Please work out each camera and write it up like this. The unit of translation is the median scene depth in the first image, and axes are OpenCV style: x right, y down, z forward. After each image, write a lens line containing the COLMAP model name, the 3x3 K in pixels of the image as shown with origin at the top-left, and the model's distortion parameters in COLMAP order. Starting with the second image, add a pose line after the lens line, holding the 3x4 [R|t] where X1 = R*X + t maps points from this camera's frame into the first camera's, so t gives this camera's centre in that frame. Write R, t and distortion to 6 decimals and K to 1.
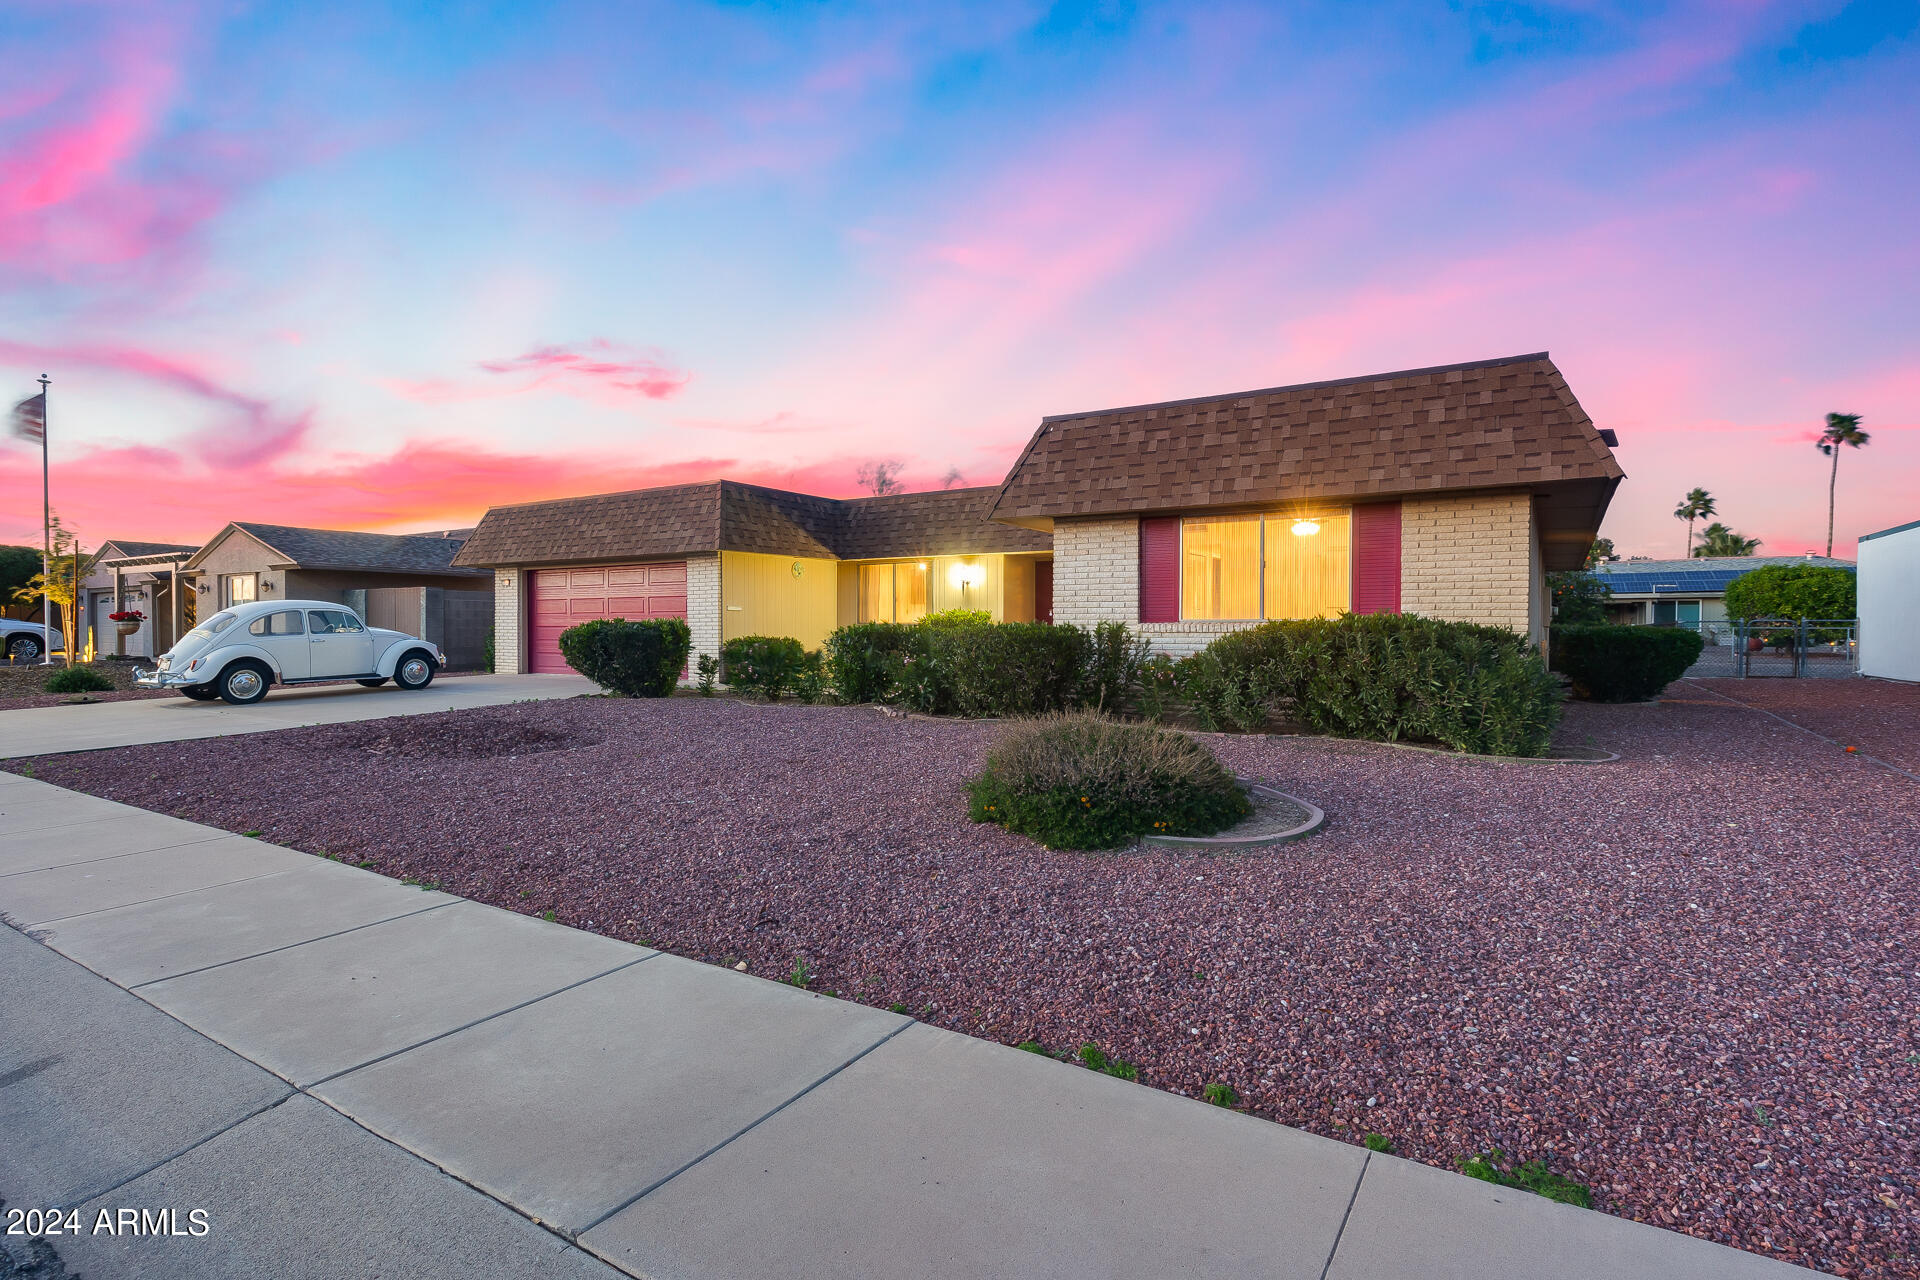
lens RADIAL K [[935.8, 0, 960.0], [0, 935.8, 640.0], [0, 0, 1]] dist [-0.000721, 0.000057]
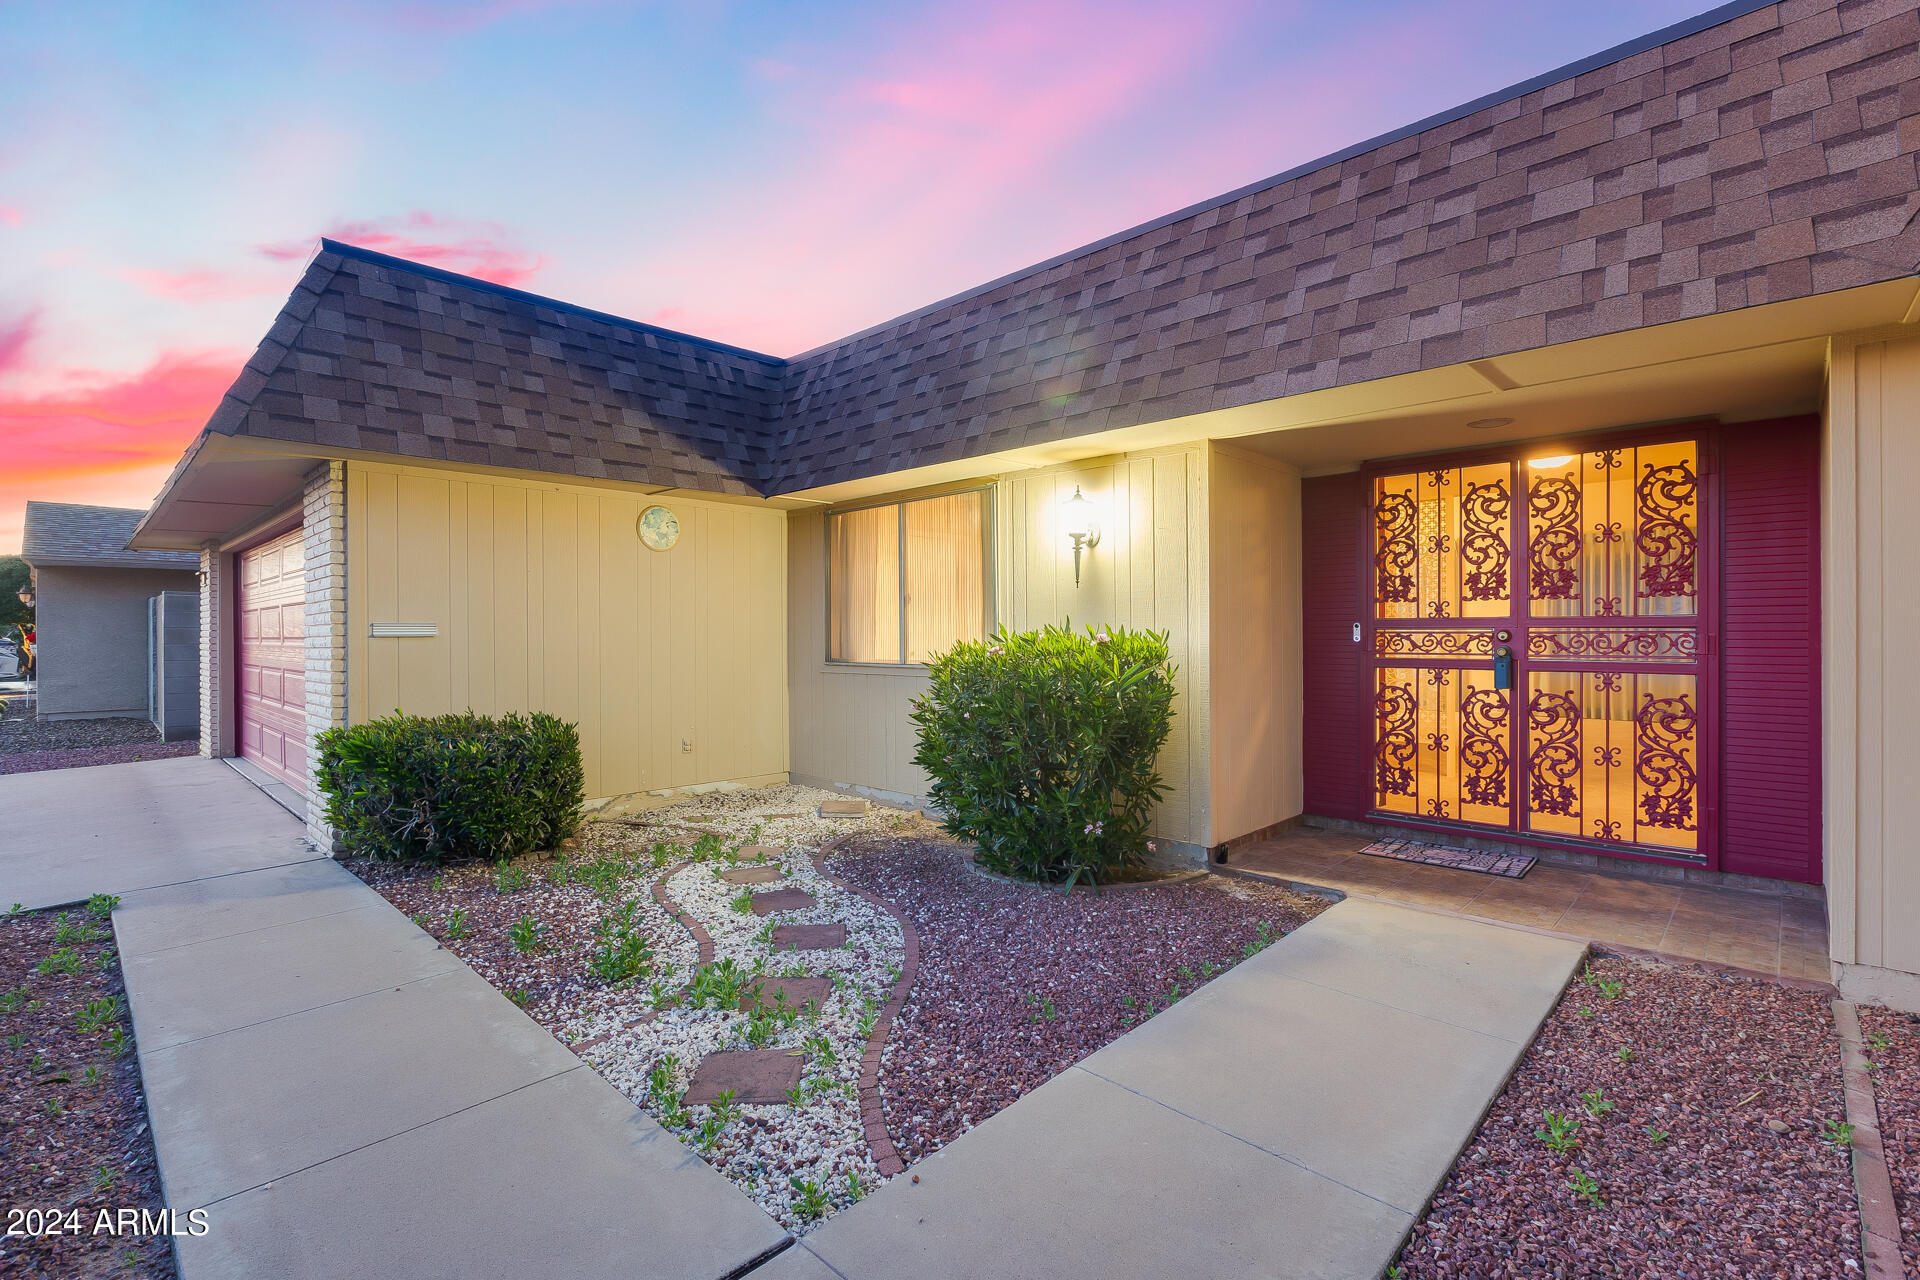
lens RADIAL K [[863.5, 0, 960.0], [0, 863.5, 640.0], [0, 0, 1]] dist [0.000117, -0.000271]
pose [[0.978790, -0.003111, -0.204844, 0.026006], [0.002809, 0.999994, -0.001767, -0.029384], [0.204848, 0.001154, 0.978793, 0.747364]]
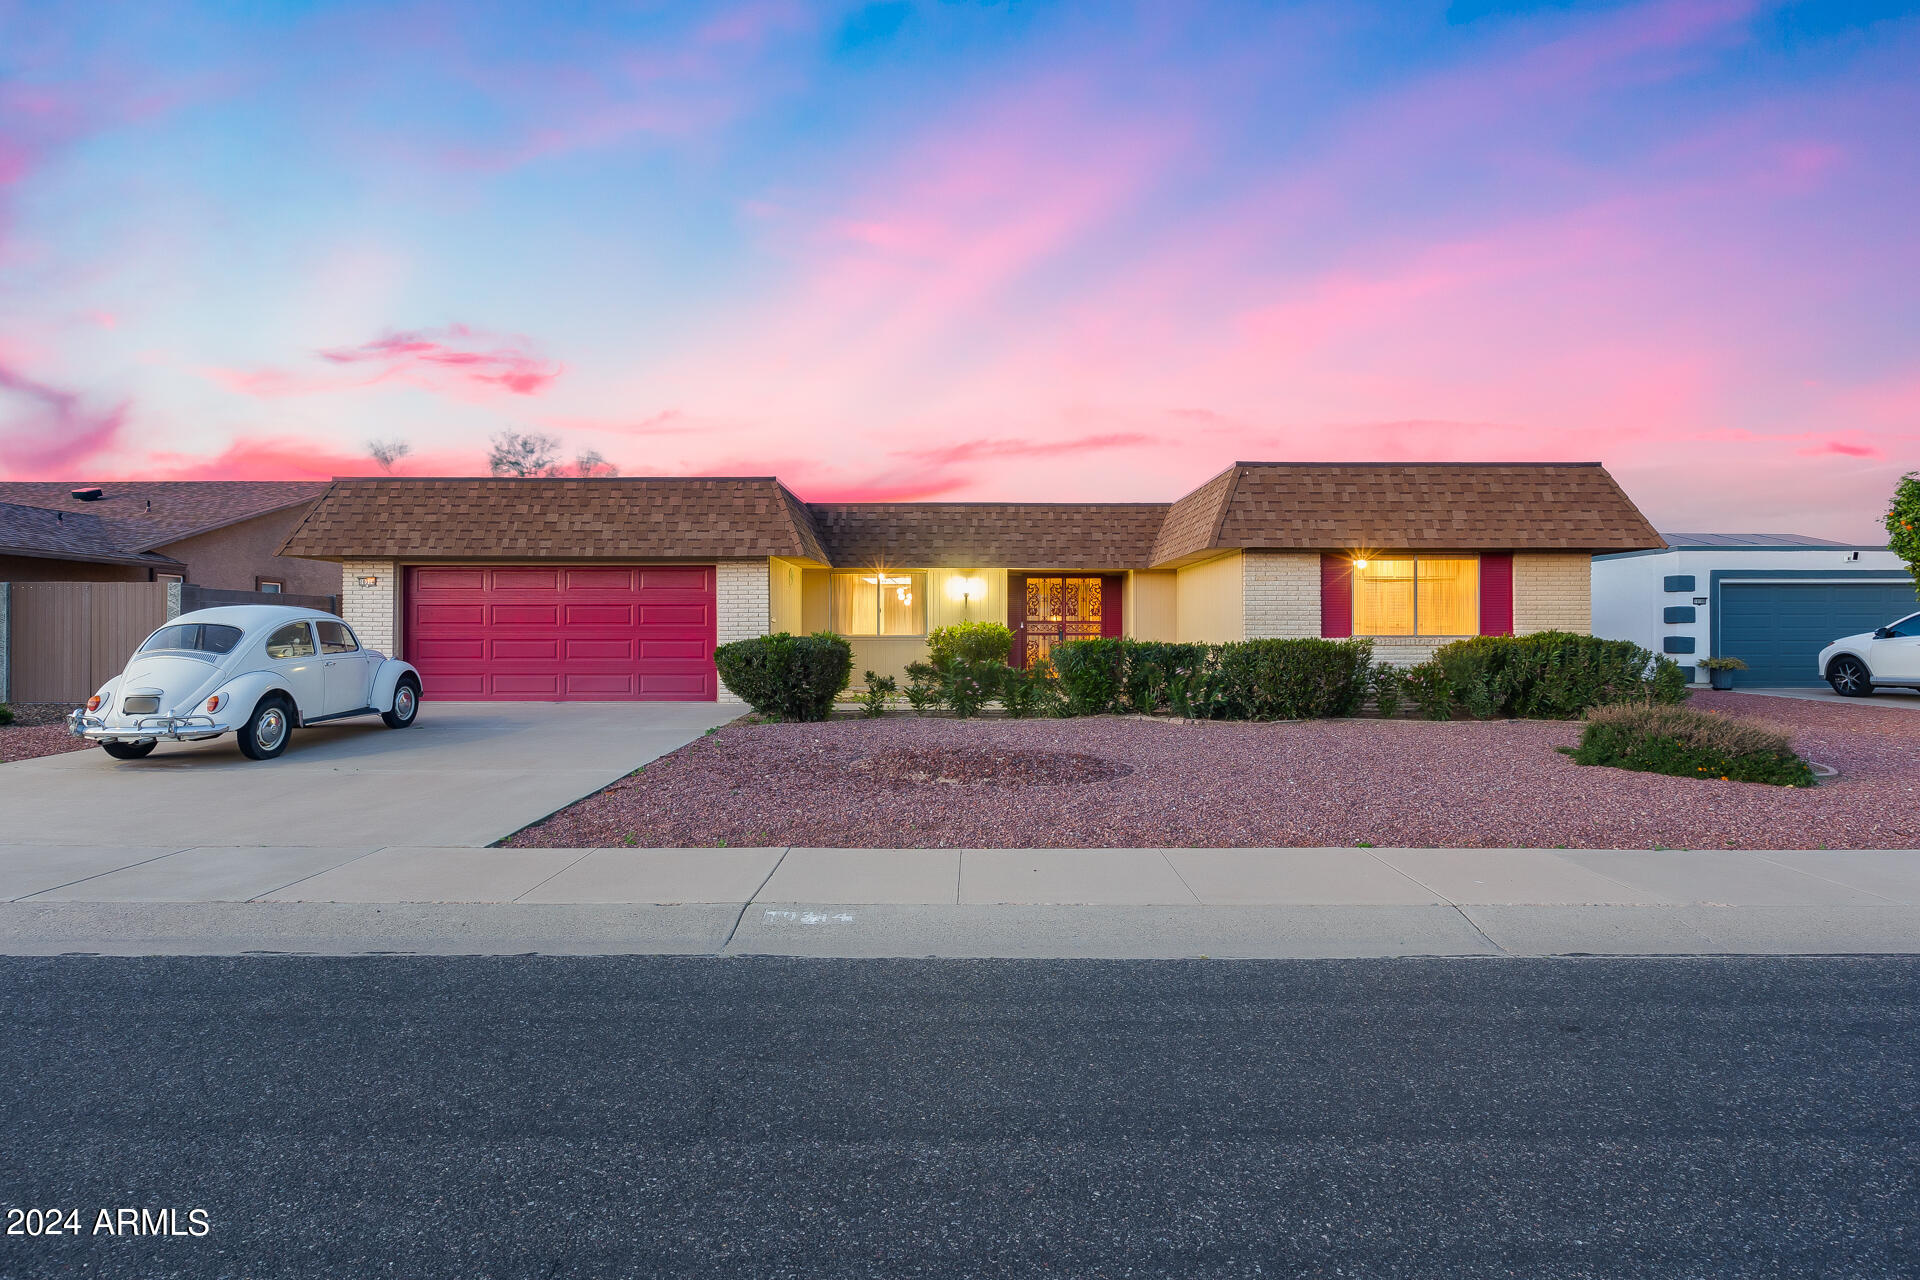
lens RADIAL K [[998.6, 0, 960.0], [0, 998.6, 640.0], [0, 0, 1]] dist [0.001490, 0.000616]
pose [[0.848391, -0.004012, 0.529355, -0.610664], [0.007122, 0.999967, -0.003836, -0.009562], [-0.529322, 0.007025, 0.848392, 0.092316]]
